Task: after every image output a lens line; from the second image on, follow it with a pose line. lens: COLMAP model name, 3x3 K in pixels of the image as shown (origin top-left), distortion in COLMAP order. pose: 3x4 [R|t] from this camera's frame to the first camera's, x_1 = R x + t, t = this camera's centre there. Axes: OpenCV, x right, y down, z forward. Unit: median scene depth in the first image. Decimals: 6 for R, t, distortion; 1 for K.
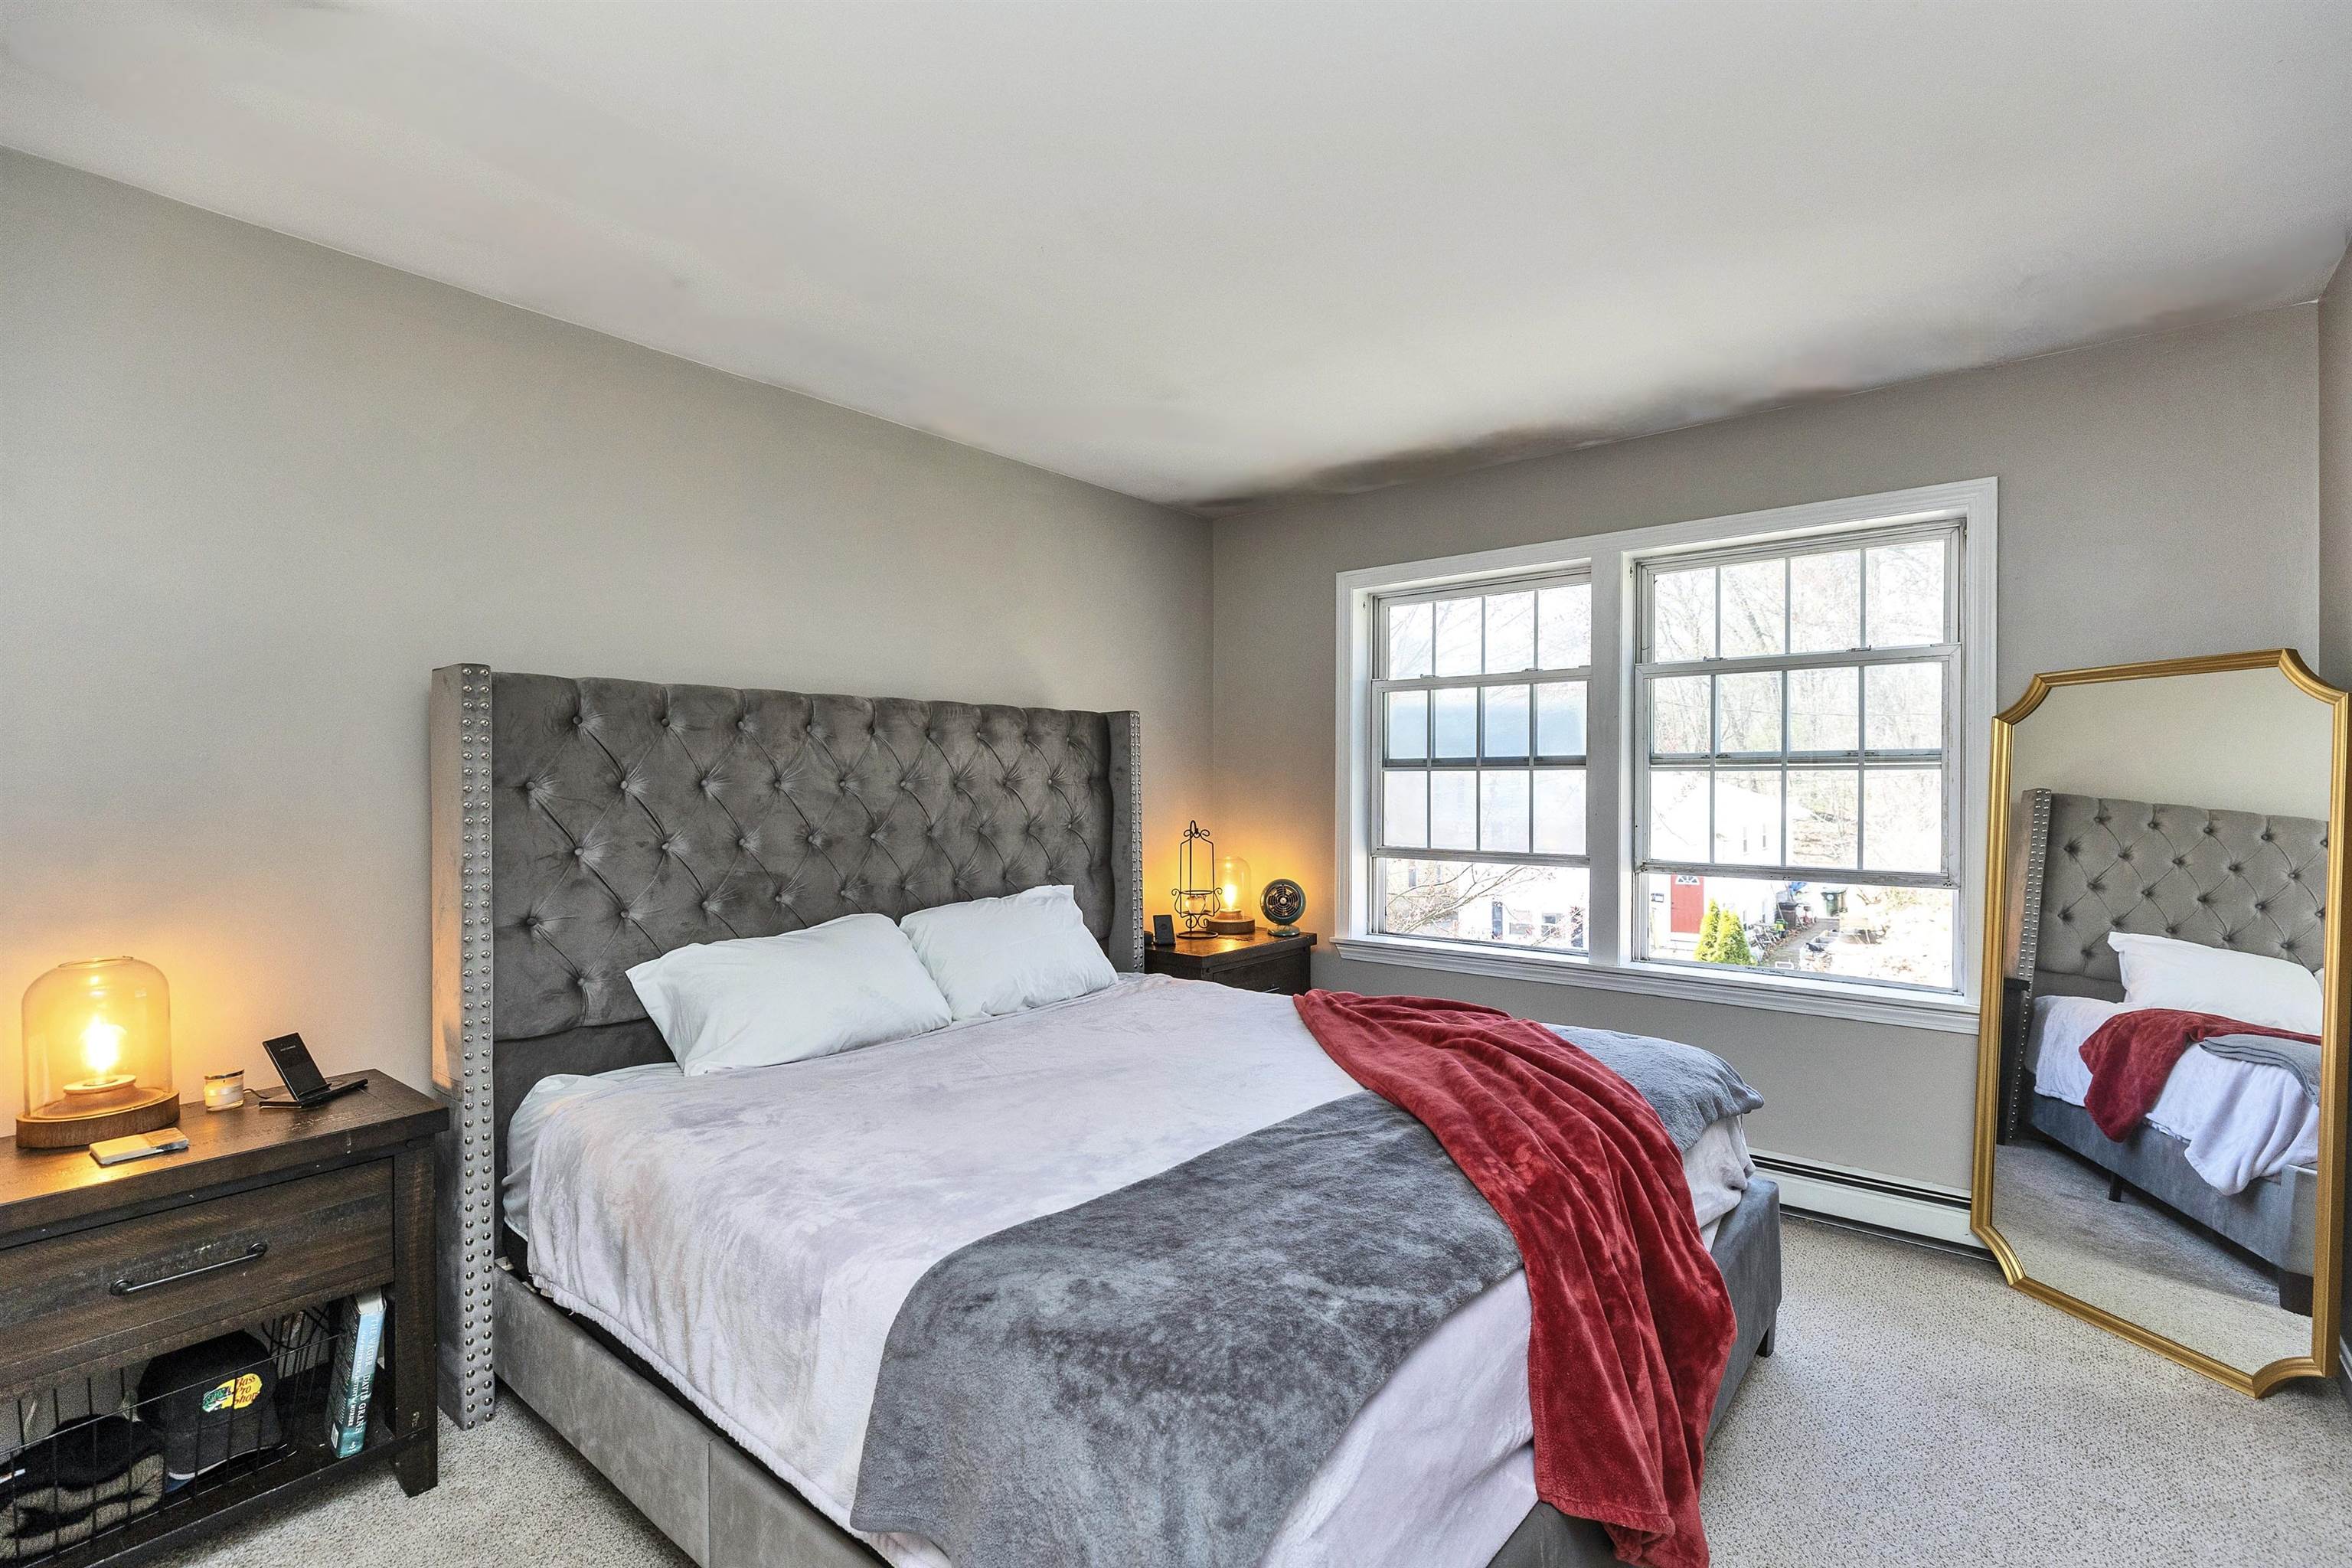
lens RADIAL K [[1082.1, 0, 1176.0], [0, 1082.1, 784.0], [0, 0, 1]] dist [0.005946, -0.000003]
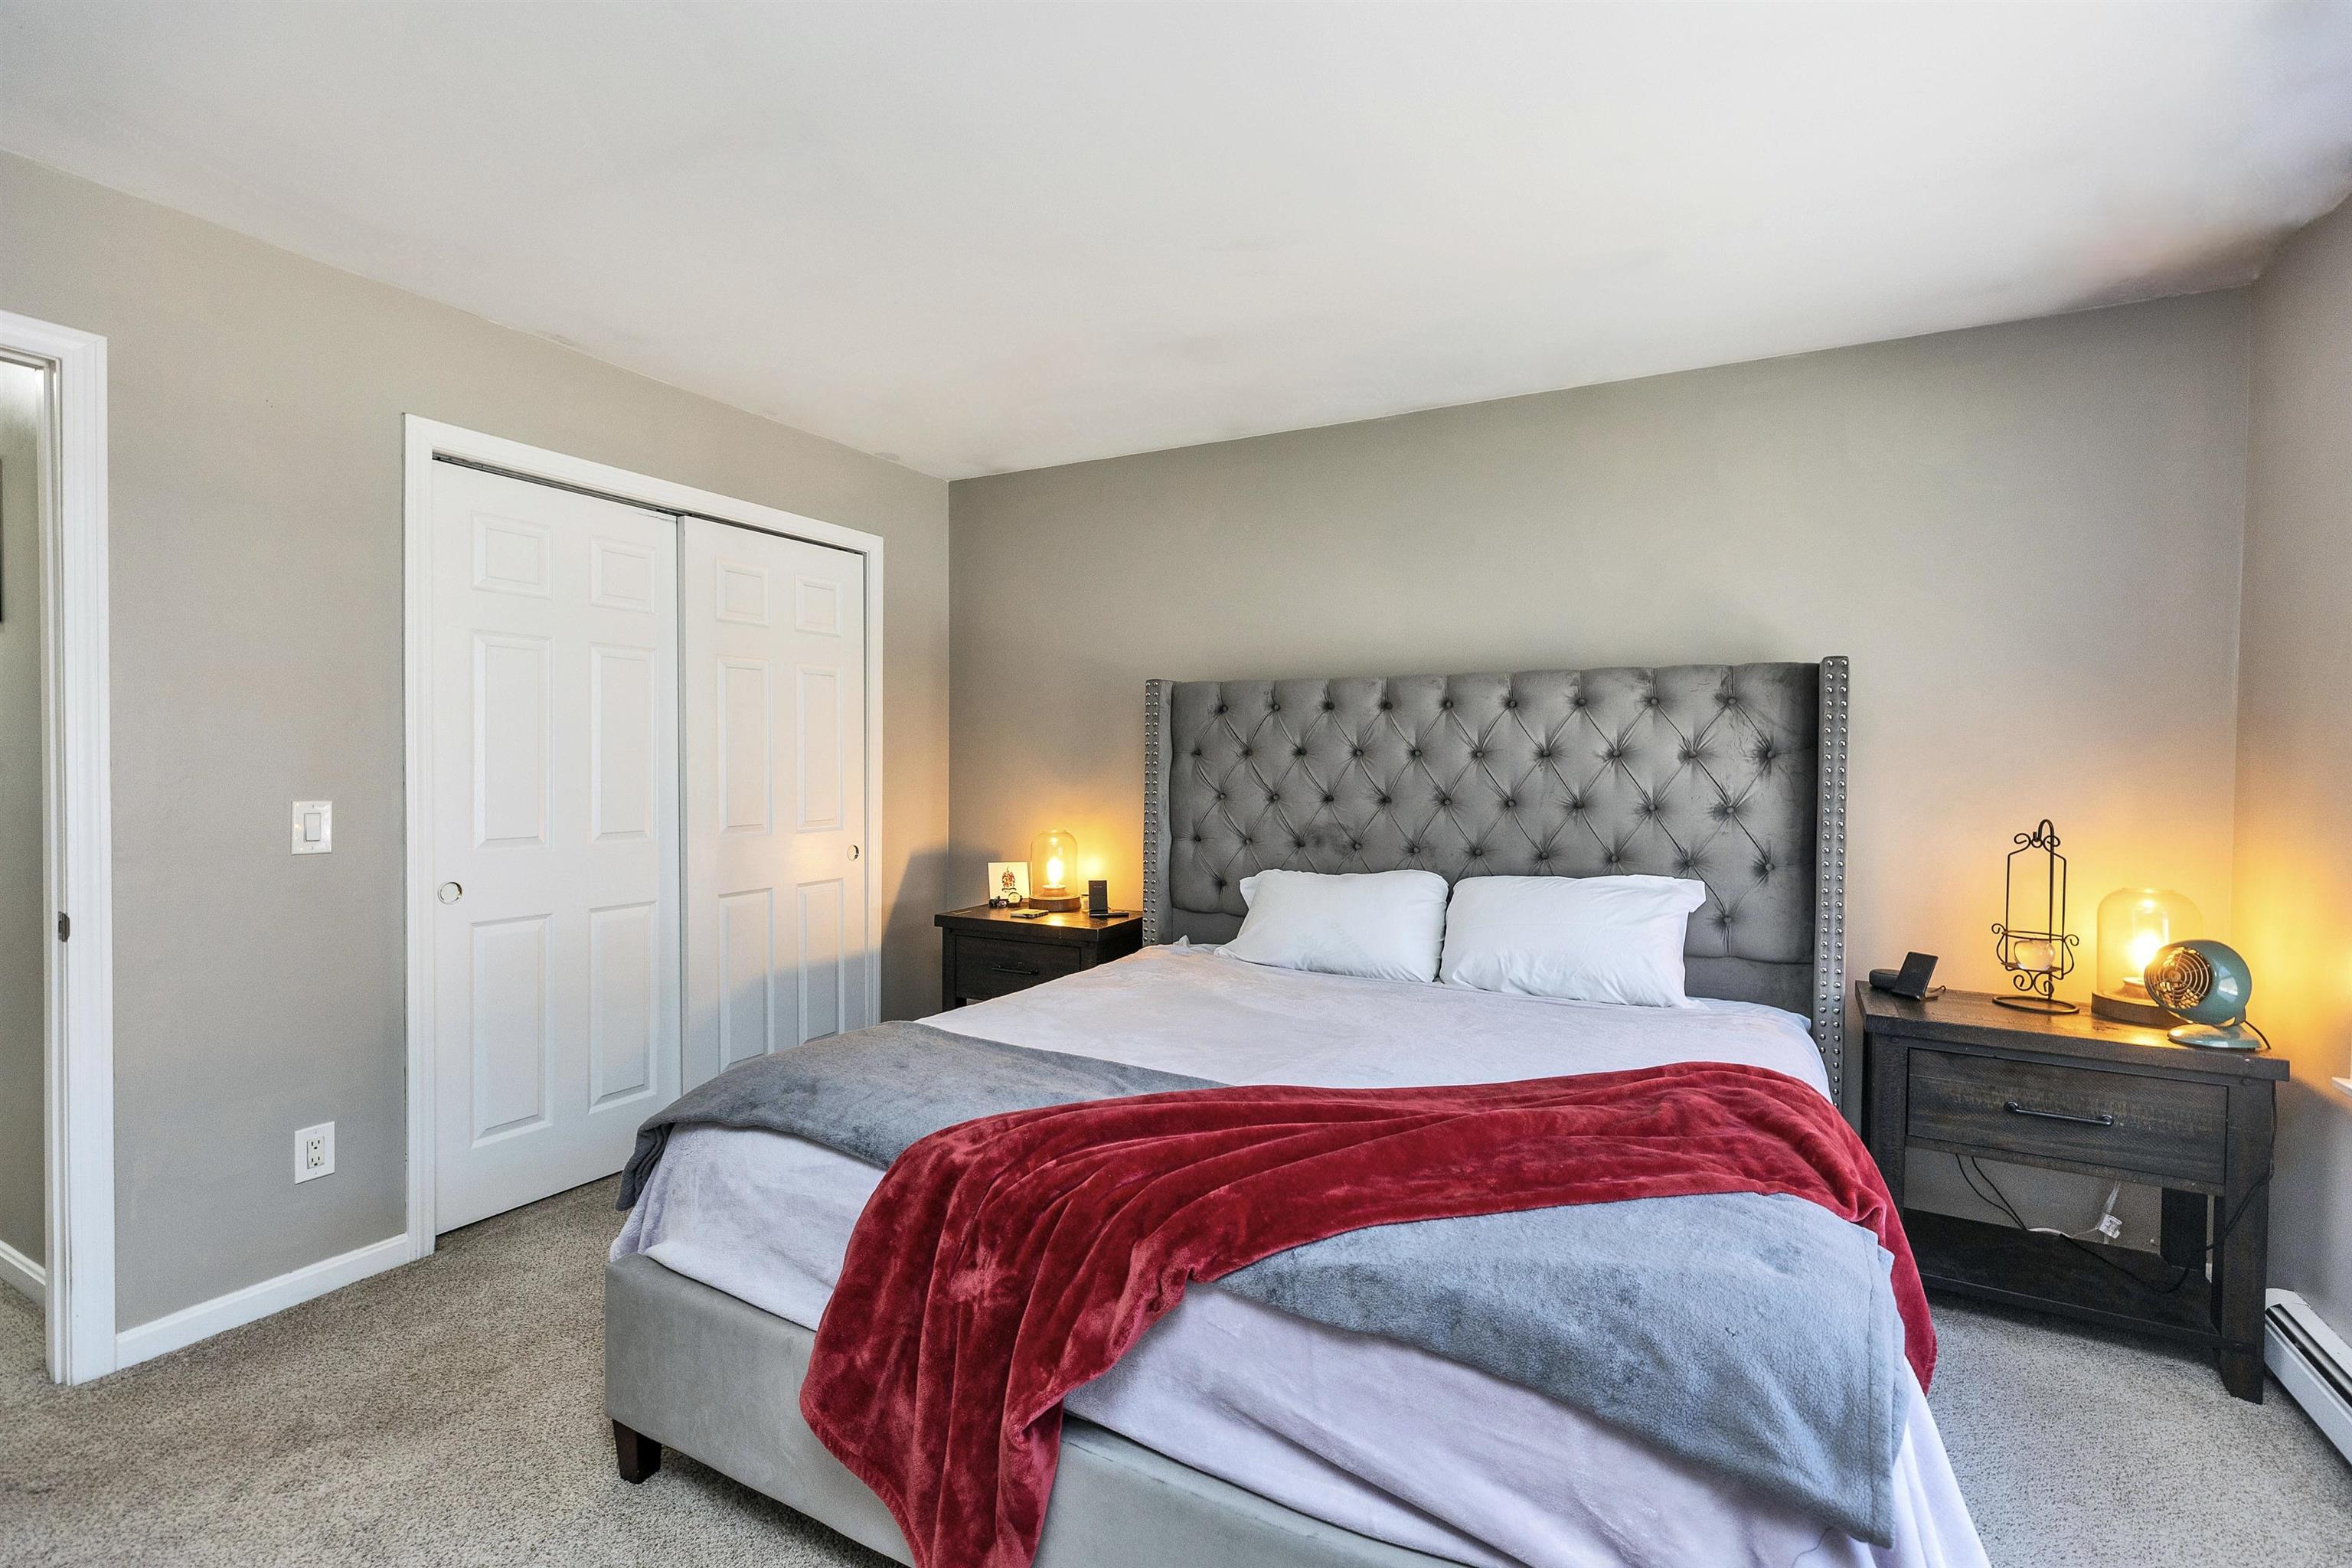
lens RADIAL K [[1082.1, 0, 1176.0], [0, 1082.1, 784.0], [0, 0, 1]] dist [0.005946, -0.000003]
pose [[0.156571, 0.018743, -0.987489, 0.637370], [-0.020764, 0.999661, 0.015682, 0.017596], [0.987448, 0.018049, 0.156908, 0.481356]]
